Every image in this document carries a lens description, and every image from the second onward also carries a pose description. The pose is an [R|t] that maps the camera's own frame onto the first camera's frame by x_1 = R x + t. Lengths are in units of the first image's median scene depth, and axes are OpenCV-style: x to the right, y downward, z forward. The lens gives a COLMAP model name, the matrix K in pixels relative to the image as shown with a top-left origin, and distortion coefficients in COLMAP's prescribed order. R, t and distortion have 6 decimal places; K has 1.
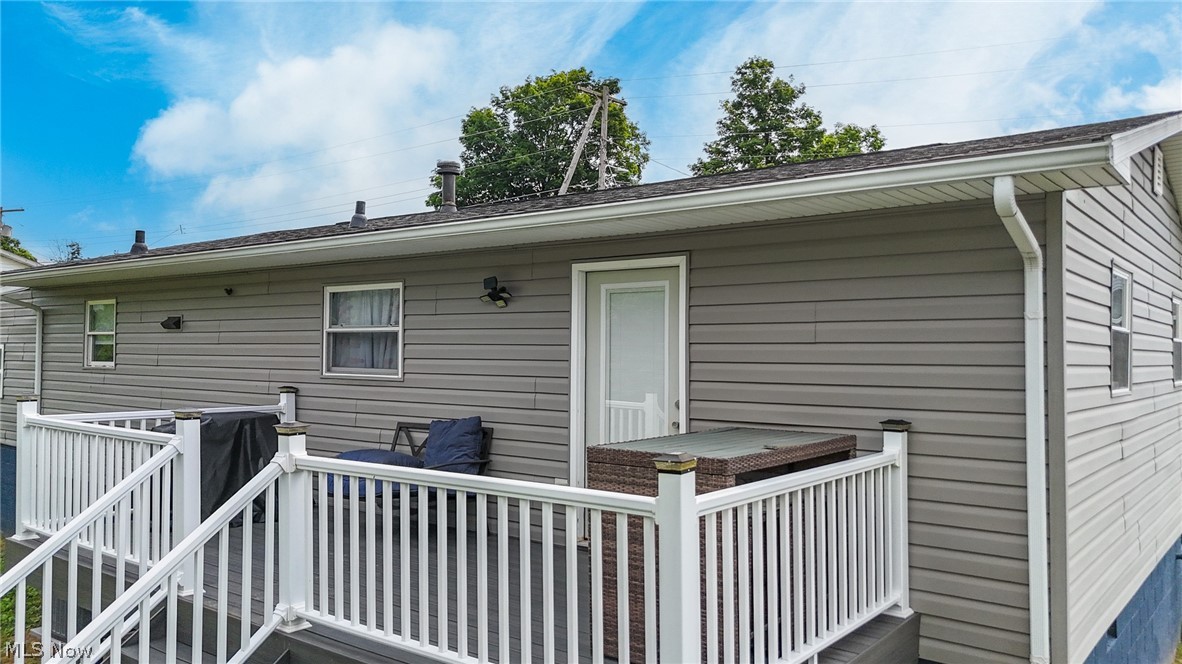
lens RADIAL K [[886.5, 0, 596.6], [0, 886.5, 331.2], [0, 0, 1]] dist [0.099128, -0.118229]
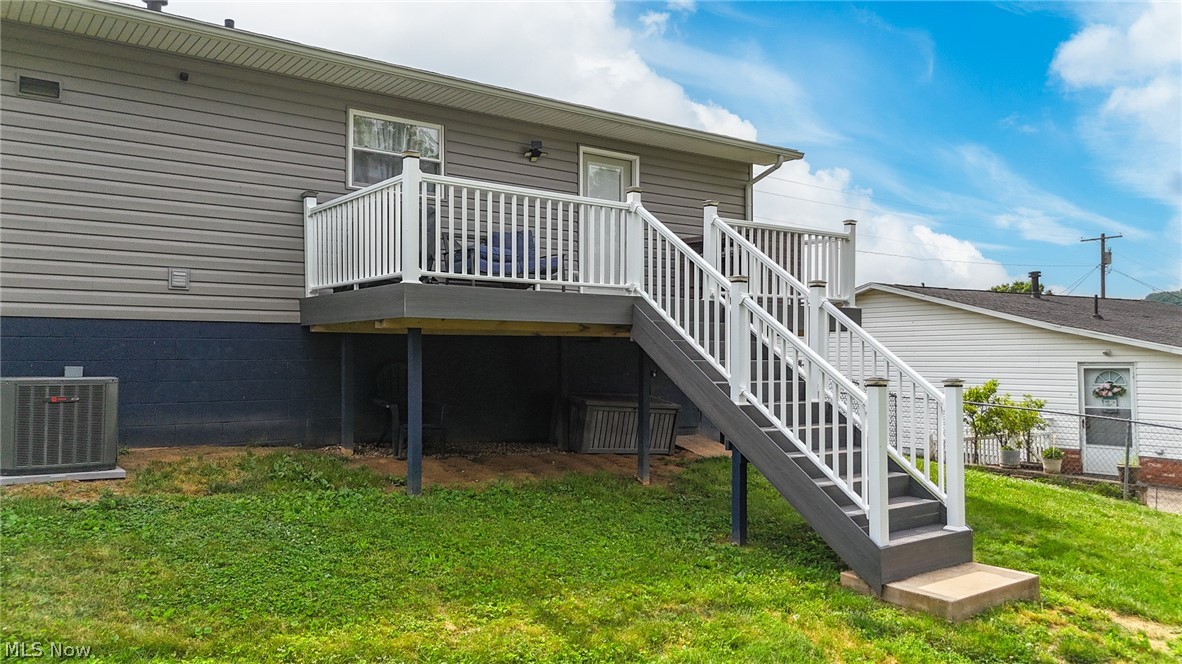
lens RADIAL K [[878.6, 0, 591.0], [0, 878.6, 332.0], [0, 0, 1]] dist [0.089587, -0.112465]
pose [[0.251428, 0.020198, 0.967665, -0.224226], [-0.018157, 0.999705, -0.016149, 0.042028], [-0.967706, -0.013509, 0.251720, 0.072677]]
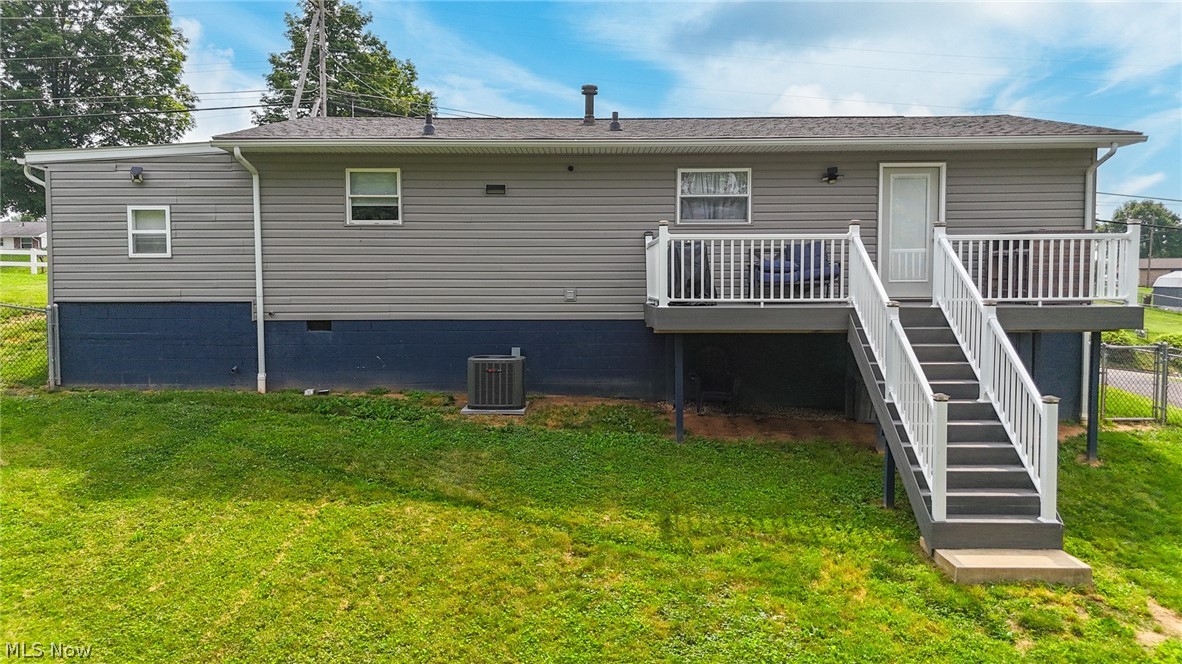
lens RADIAL K [[878.6, 0, 591.0], [0, 878.6, 332.0], [0, 0, 1]] dist [0.089587, -0.112465]
pose [[0.784920, -0.046956, 0.617816, -0.244877], [-0.004115, 0.996707, 0.080981, 0.019944], [-0.619584, -0.066106, 0.782142, -0.028317]]
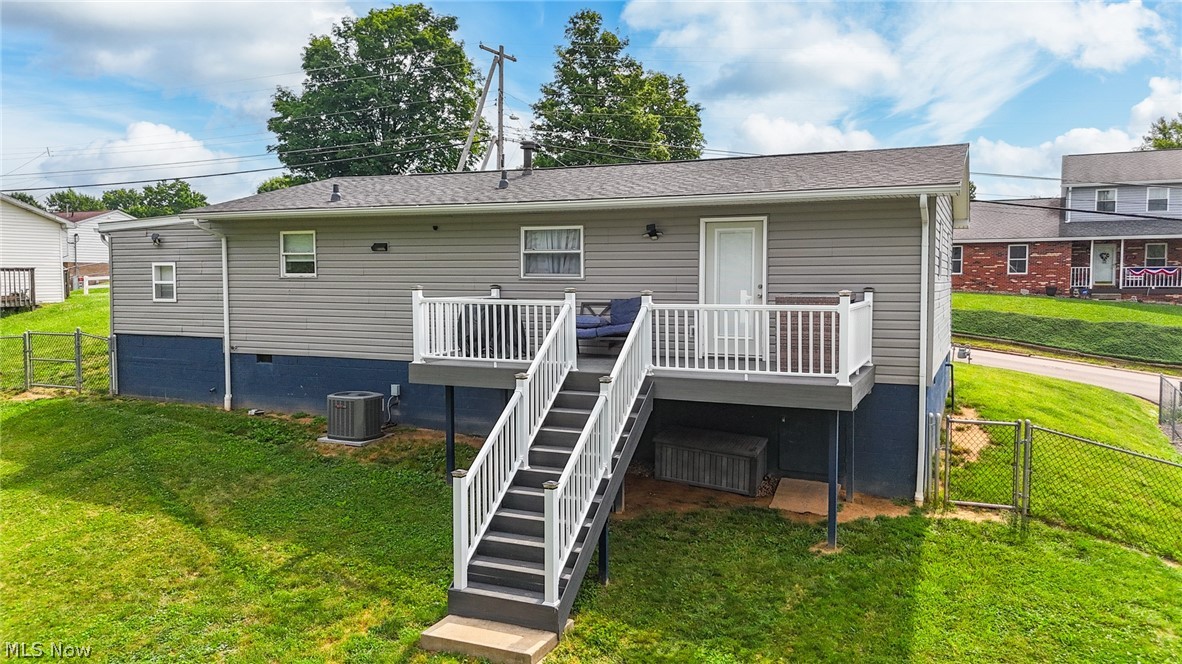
lens RADIAL K [[878.6, 0, 591.0], [0, 878.6, 332.0], [0, 0, 1]] dist [0.089587, -0.112465]
pose [[0.969511, -0.023232, 0.243945, -0.101895], [0.001629, 0.996085, 0.088386, 0.000501], [-0.245043, -0.085294, 0.965753, -0.119133]]
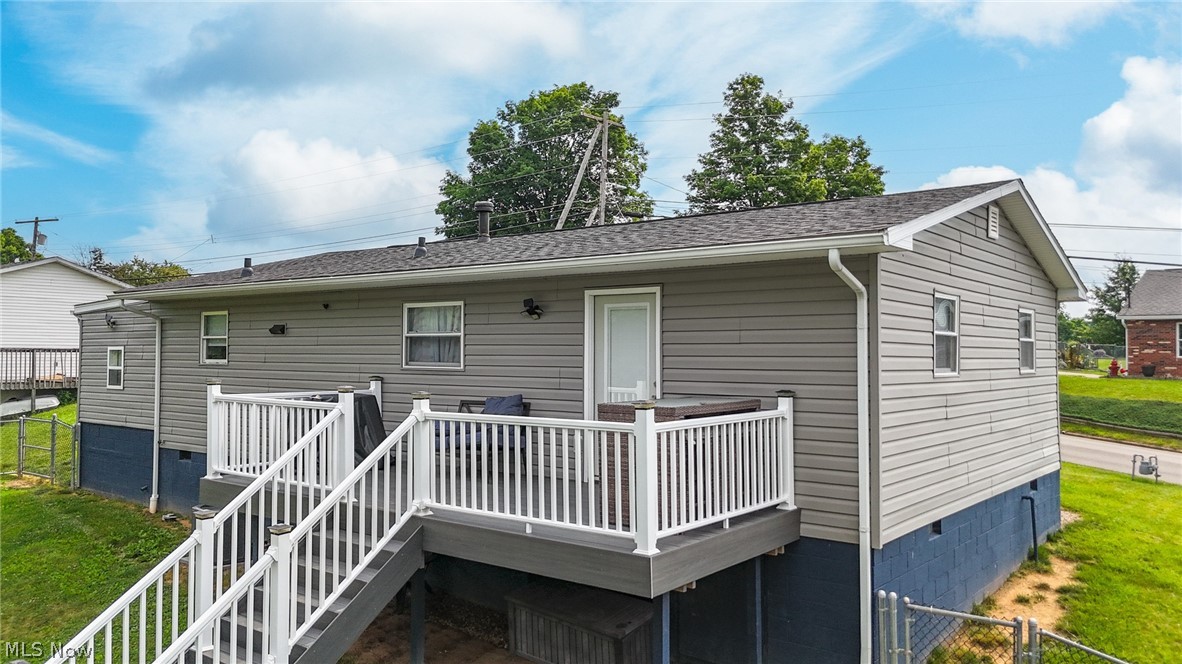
lens RADIAL K [[886.5, 0, 596.6], [0, 886.5, 331.2], [0, 0, 1]] dist [0.099128, -0.118229]
pose [[0.999994, -0.003503, -0.000423, -0.001026], [0.003503, 0.999994, -0.000074, -0.001013], [0.000424, 0.000072, 1.000000, -0.064332]]
